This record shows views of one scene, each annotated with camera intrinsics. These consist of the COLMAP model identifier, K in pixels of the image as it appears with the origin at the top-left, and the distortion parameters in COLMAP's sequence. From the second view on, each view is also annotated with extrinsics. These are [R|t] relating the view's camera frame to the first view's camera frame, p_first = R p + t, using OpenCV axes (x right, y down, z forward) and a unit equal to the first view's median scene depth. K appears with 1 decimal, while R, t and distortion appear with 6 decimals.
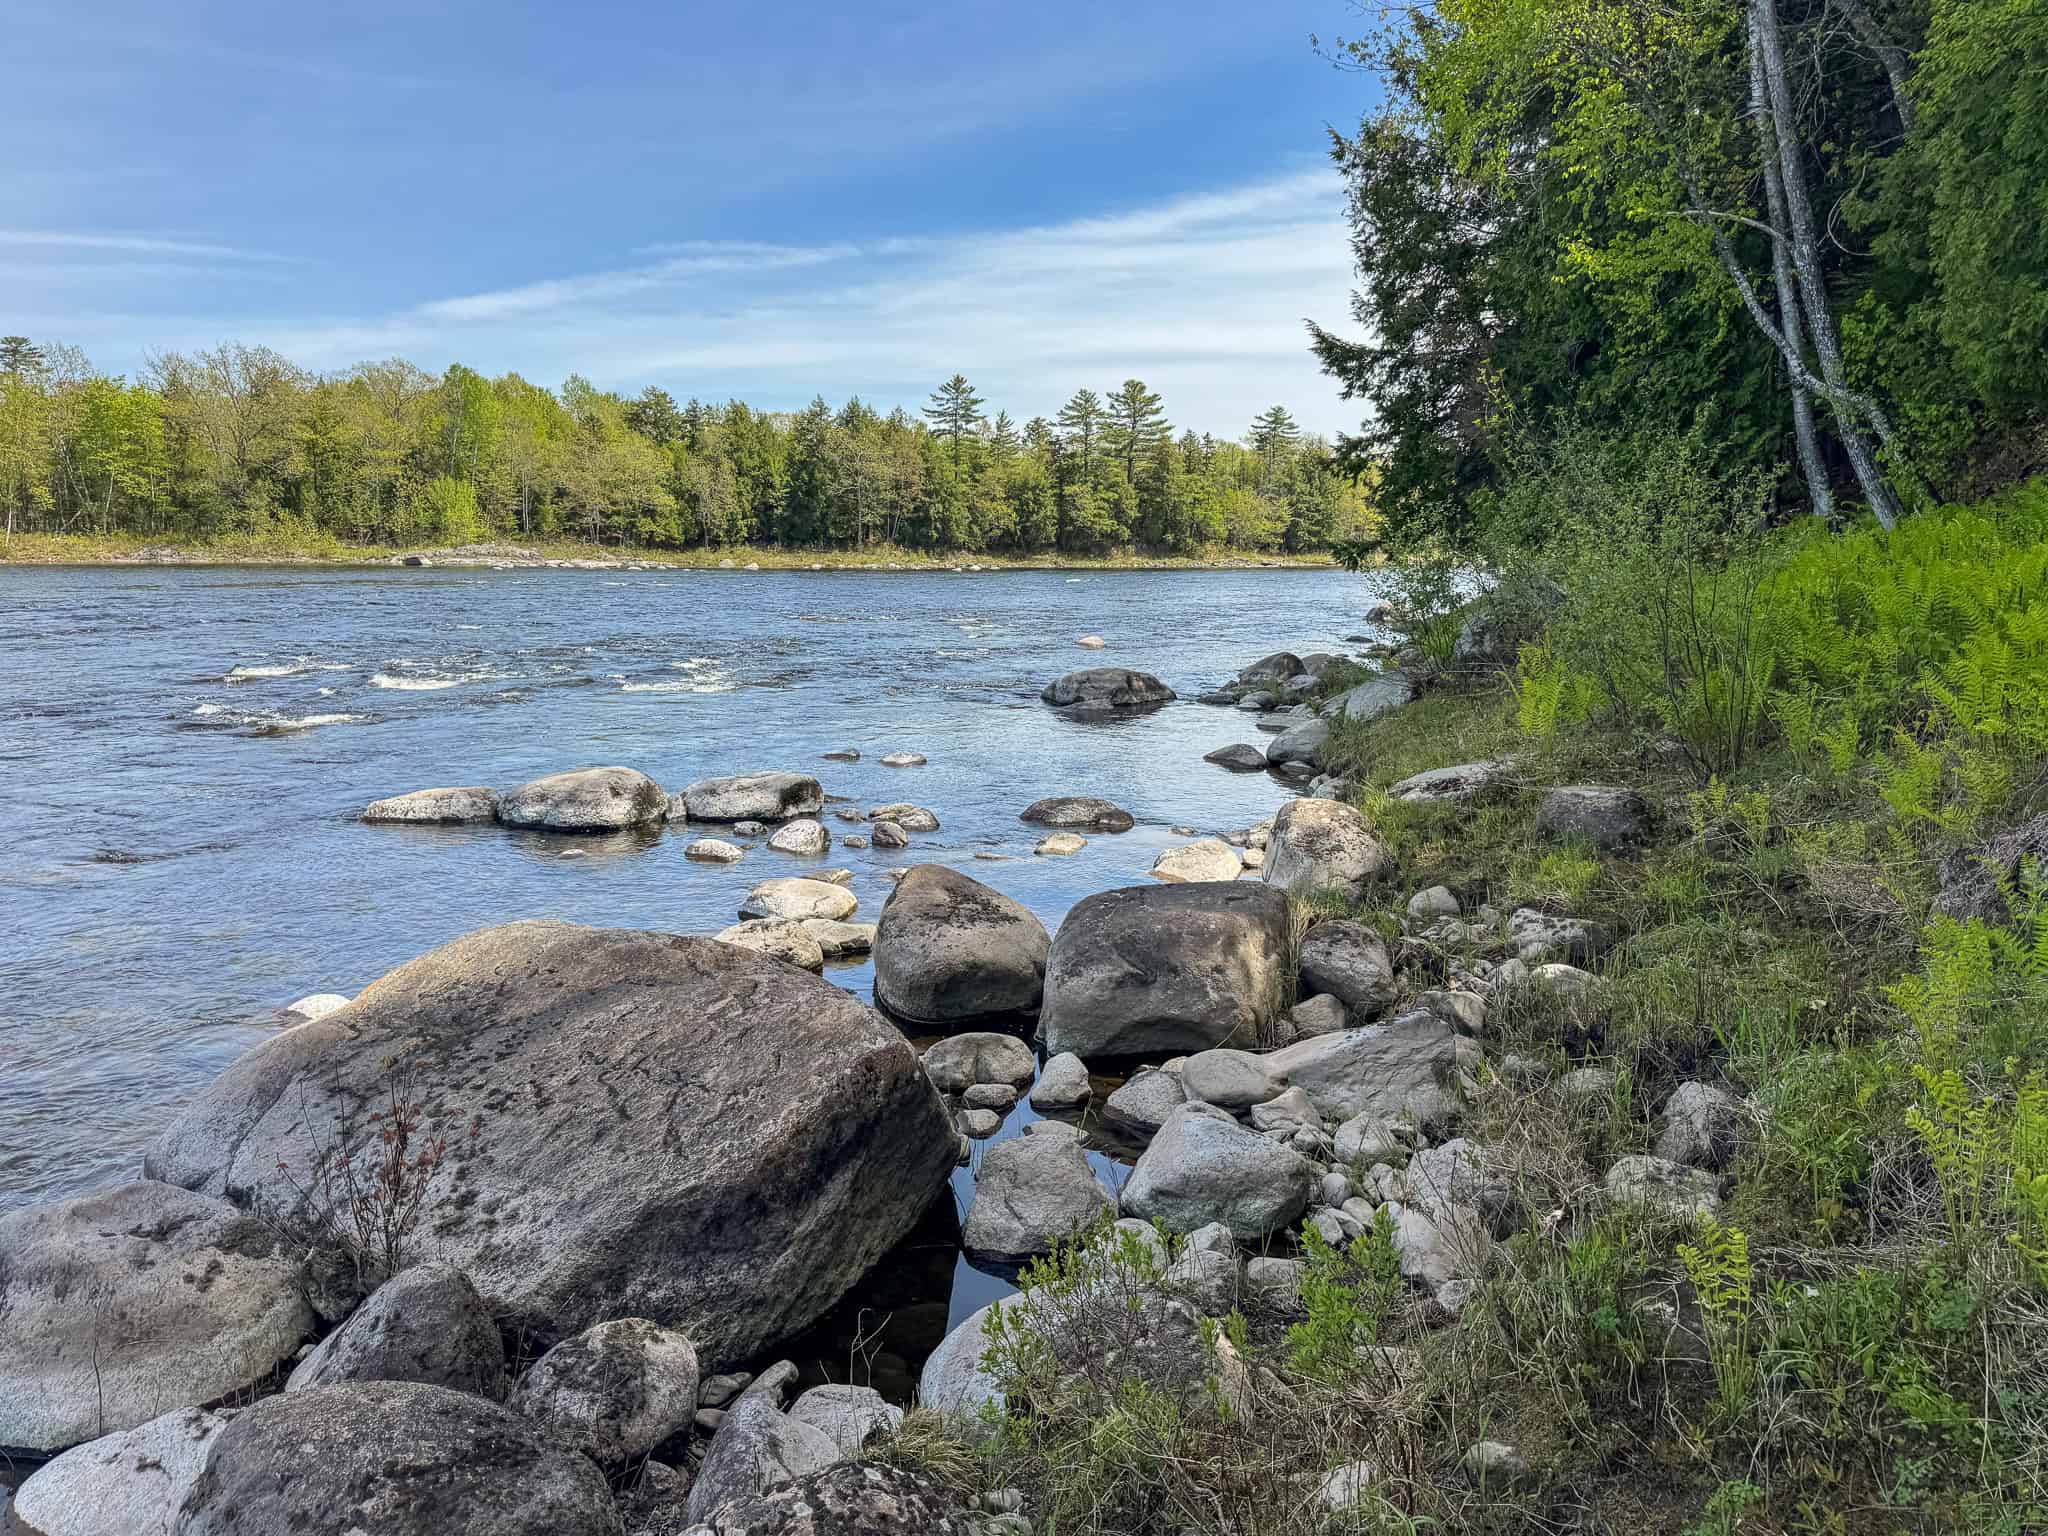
lens RADIAL K [[1473.1, 0, 1024.0], [0, 1473.1, 768.0], [0, 0, 1]] dist [0.158386, -0.282467]
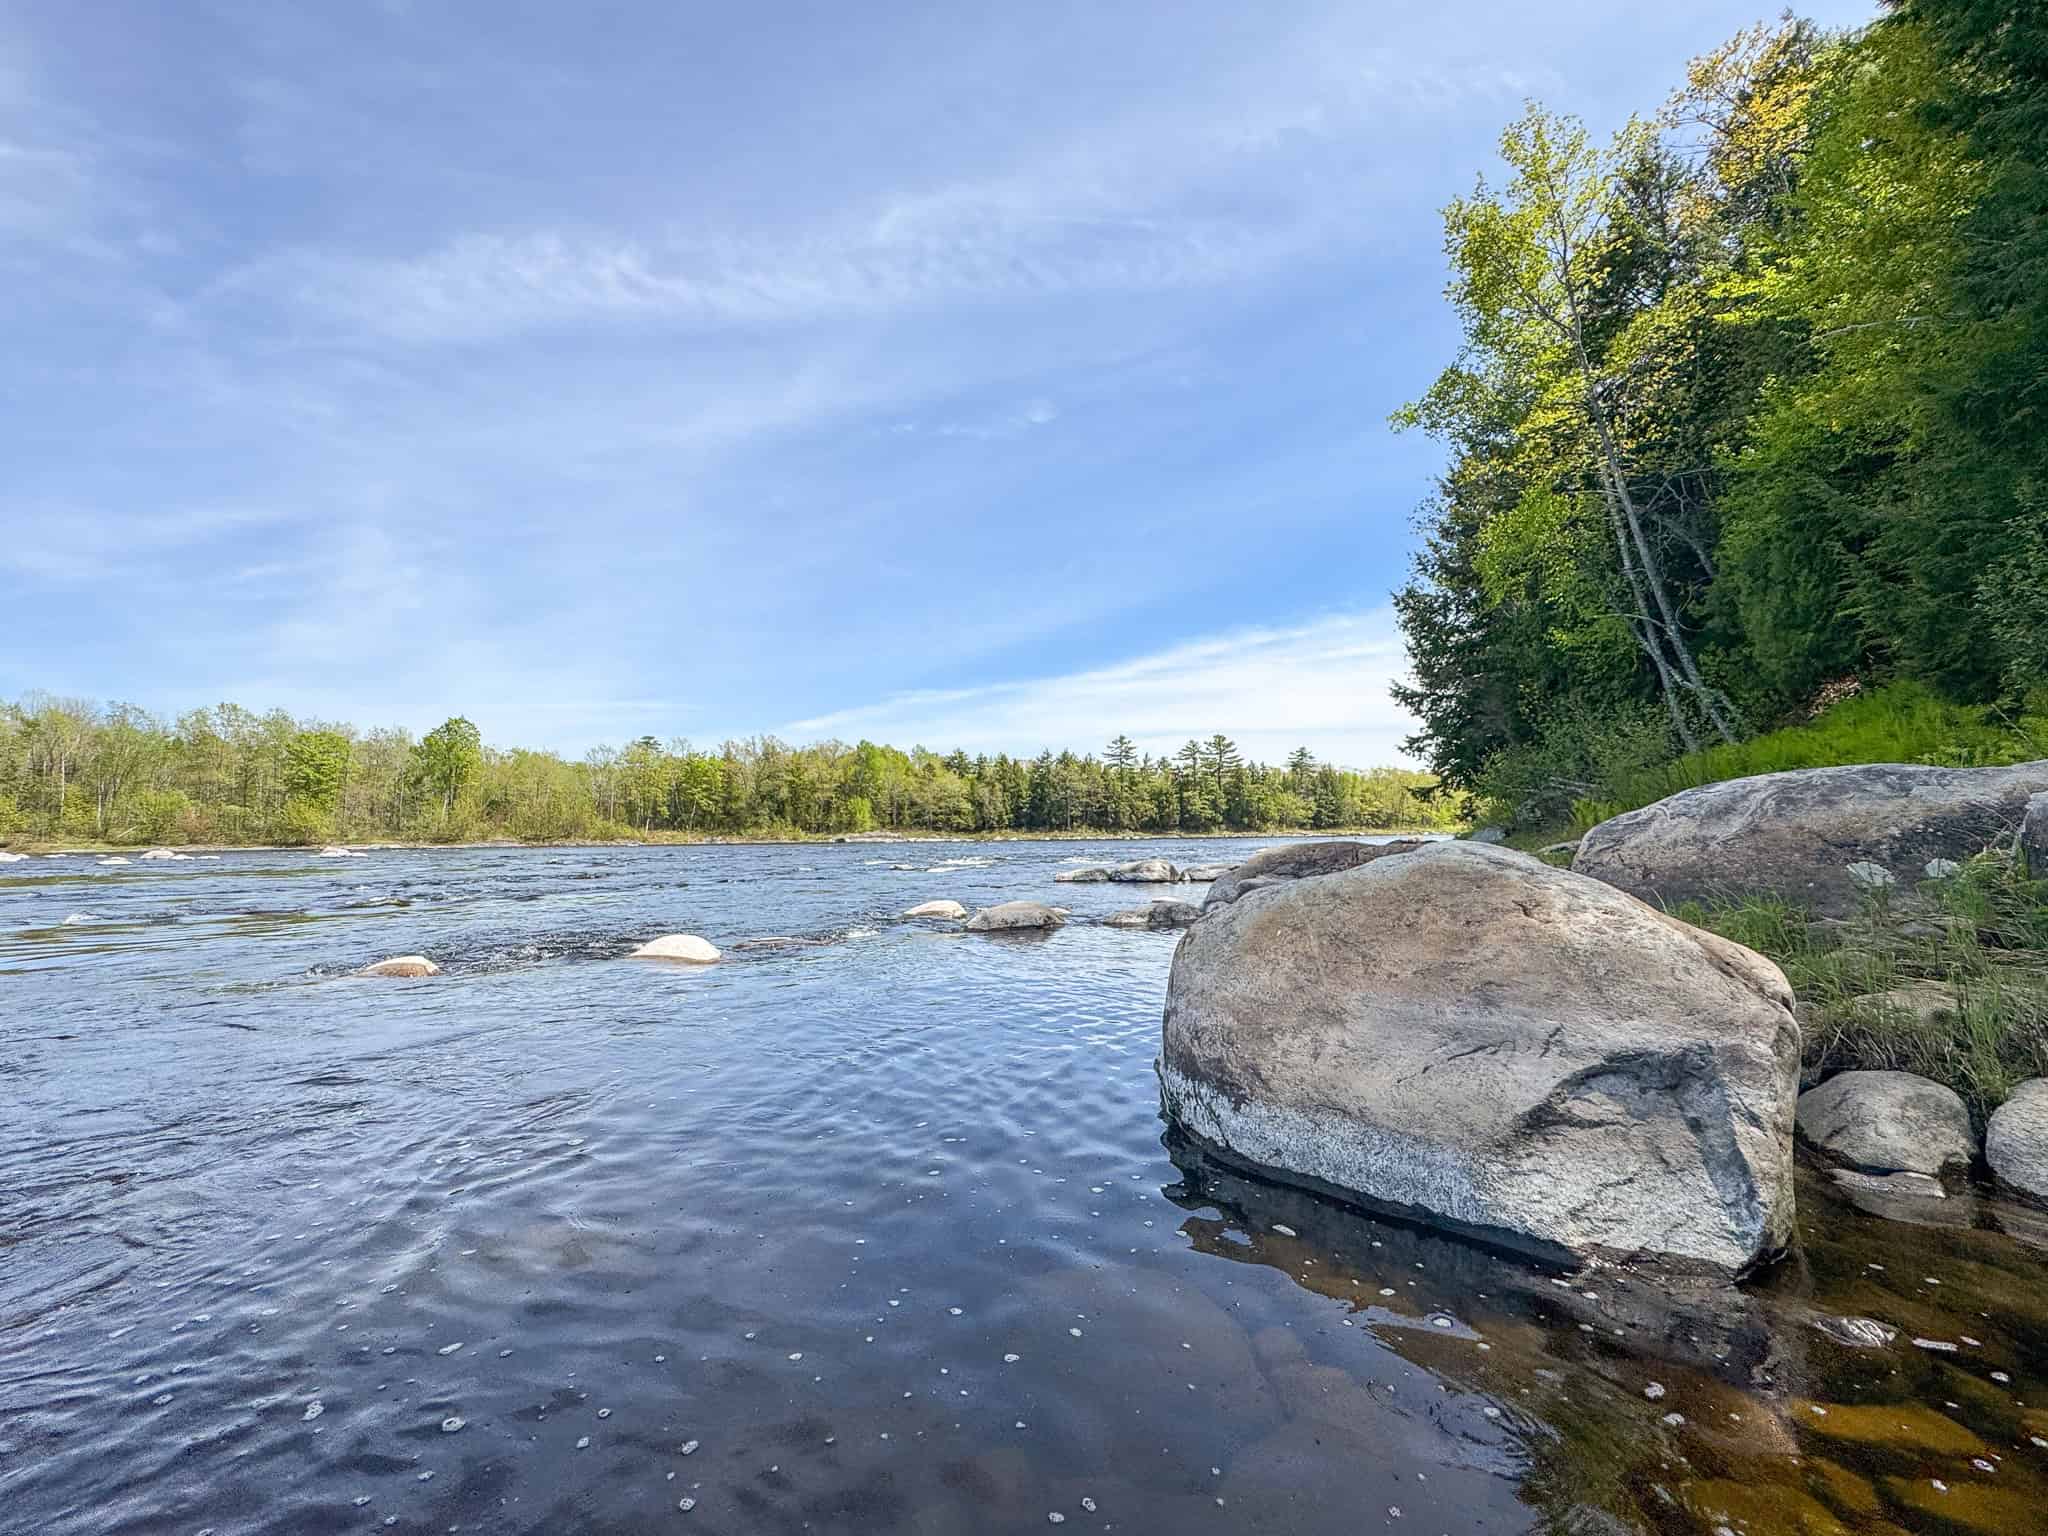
lens RADIAL K [[857.3, 0, 1013.5], [0, 857.3, 766.1], [0, 0, 1]] dist [0.000846, 0.000036]
pose [[0.988287, -0.030790, -0.149466, -0.020493], [-0.003755, 0.974231, -0.225523, 0.011141], [0.152559, 0.223443, 0.962704, -0.024006]]
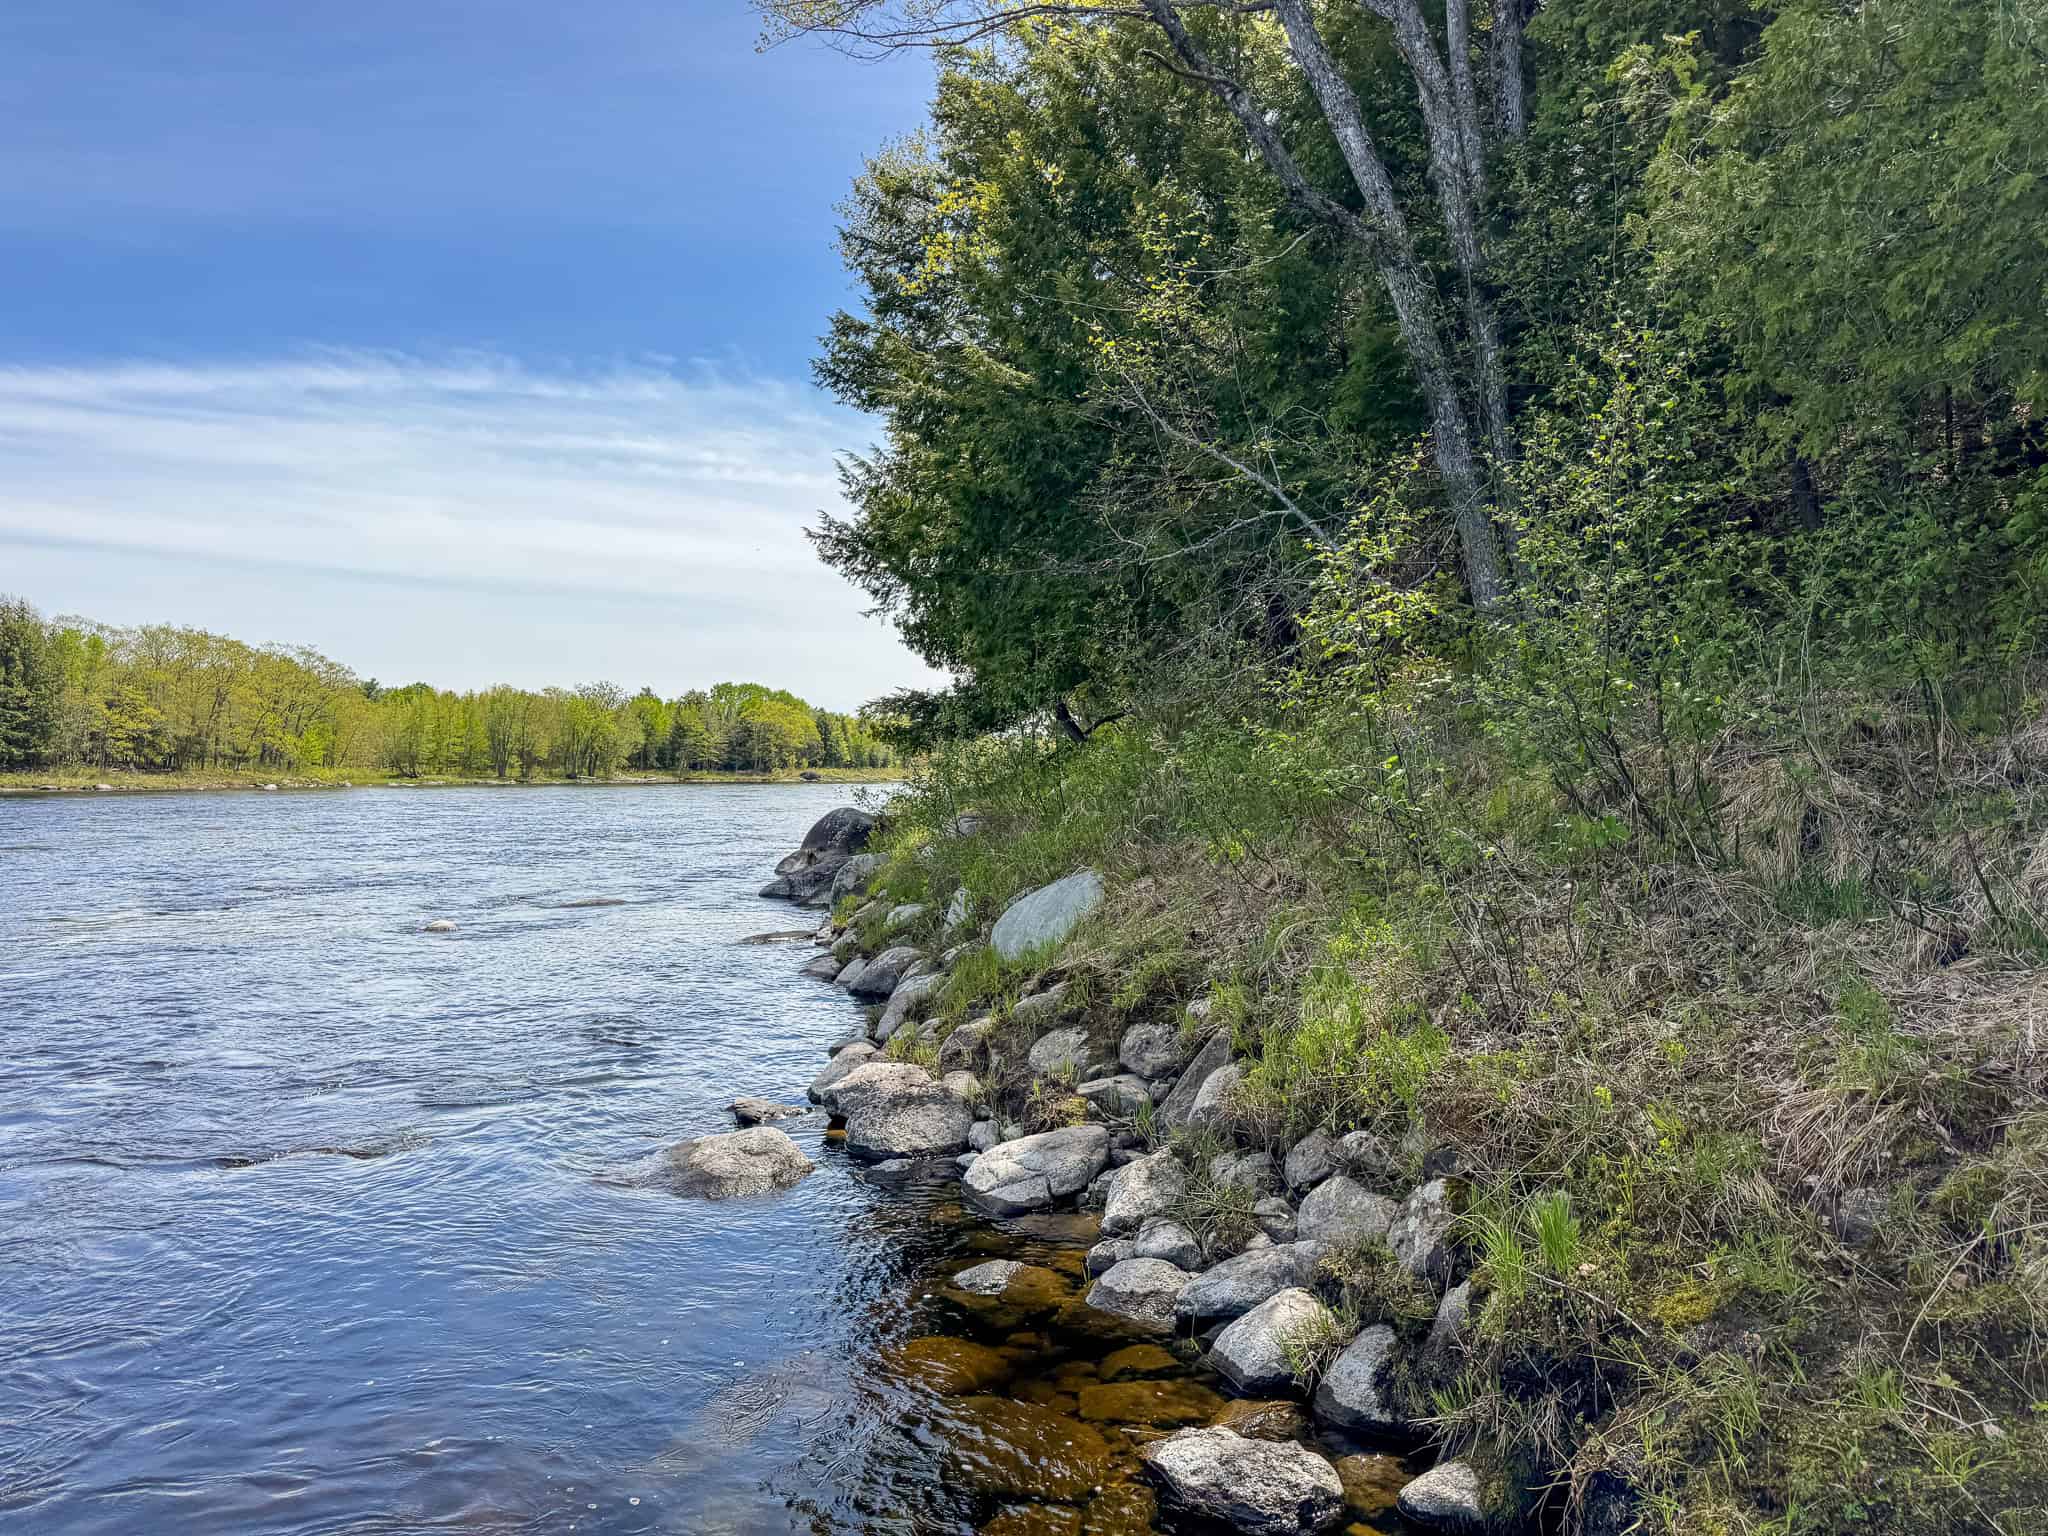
lens RADIAL K [[1473.1, 0, 1024.0], [0, 1473.1, 768.0], [0, 0, 1]] dist [0.158386, -0.282467]
pose [[0.715331, -0.004825, 0.698770, 0.062009], [0.108662, 0.988580, -0.104411, -0.037182], [-0.690286, 0.150618, 0.707686, 0.287633]]
